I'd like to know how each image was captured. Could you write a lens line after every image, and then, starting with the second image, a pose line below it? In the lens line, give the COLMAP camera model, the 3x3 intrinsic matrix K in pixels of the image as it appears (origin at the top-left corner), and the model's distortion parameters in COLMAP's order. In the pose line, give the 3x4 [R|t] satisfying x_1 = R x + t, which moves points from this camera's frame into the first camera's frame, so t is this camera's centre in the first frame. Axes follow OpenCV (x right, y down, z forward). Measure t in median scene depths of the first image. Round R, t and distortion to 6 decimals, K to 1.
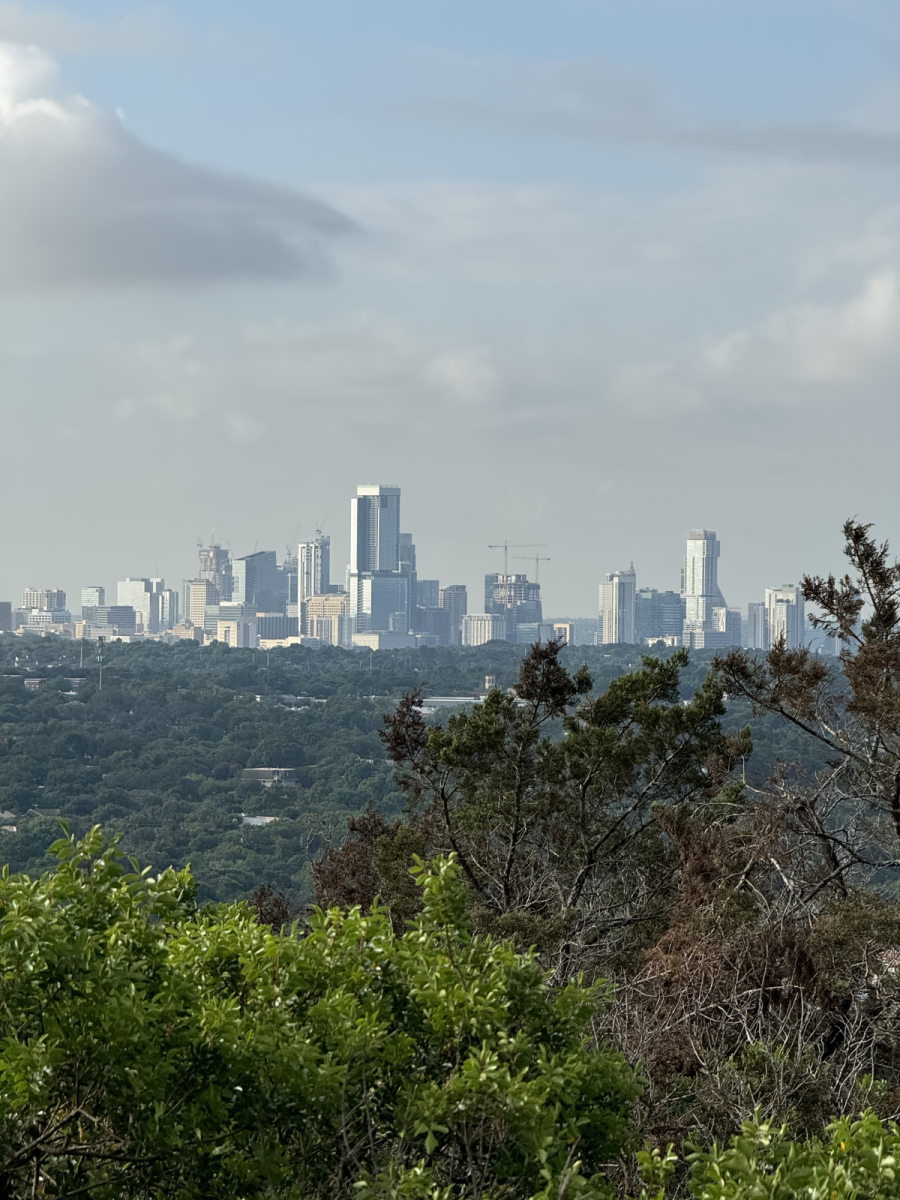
lens RADIAL K [[4174.7, 0, 449.7], [0, 4174.7, 596.9], [0, 0, 1]] dist [0.211160, 0.000000]
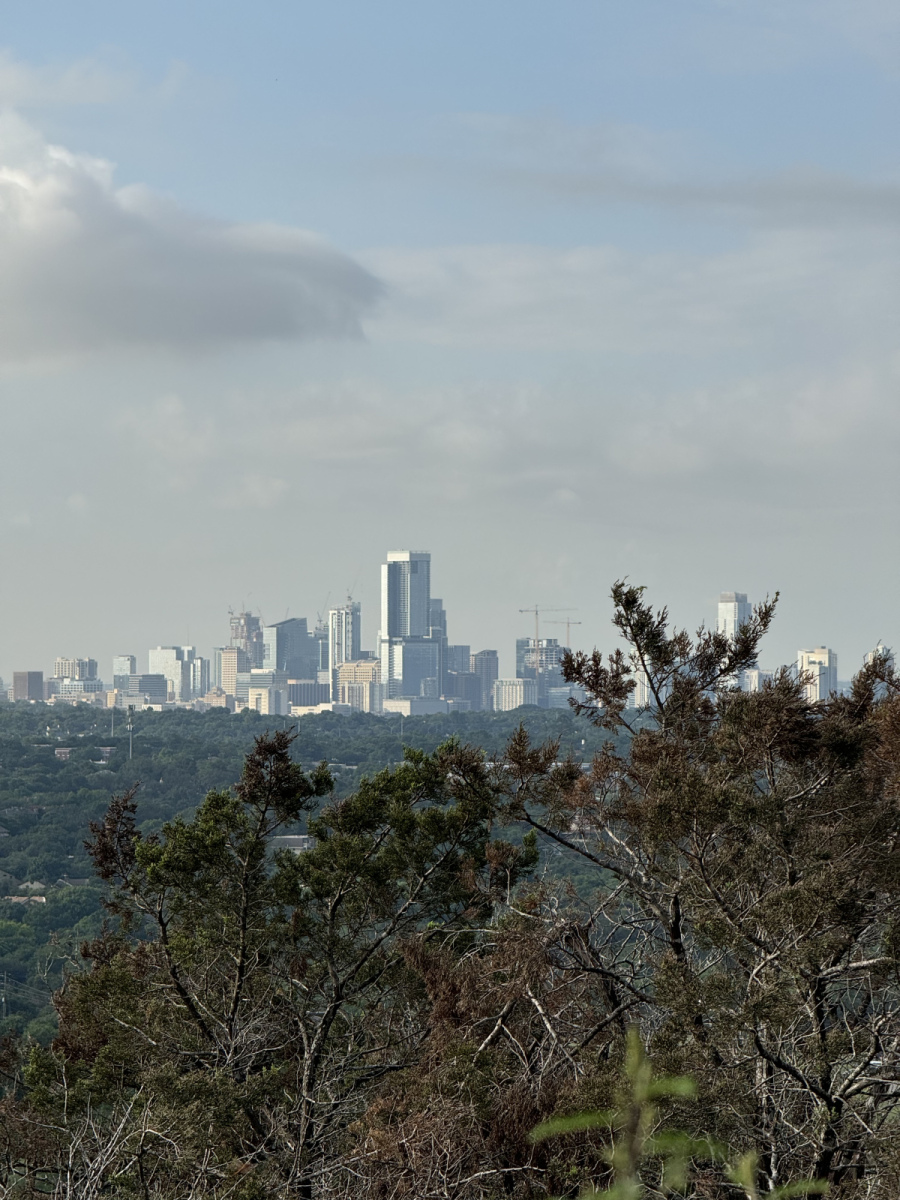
lens RADIAL K [[4174.7, 0, 450.4], [0, 4174.7, 602.7], [0, 0, 1]] dist [0.211160, 0.000000]
pose [[0.999921, -0.010183, -0.007325, 0.062499], [0.010077, 0.999847, -0.014263, -0.002850], [0.007469, 0.014188, 0.999871, 0.170918]]
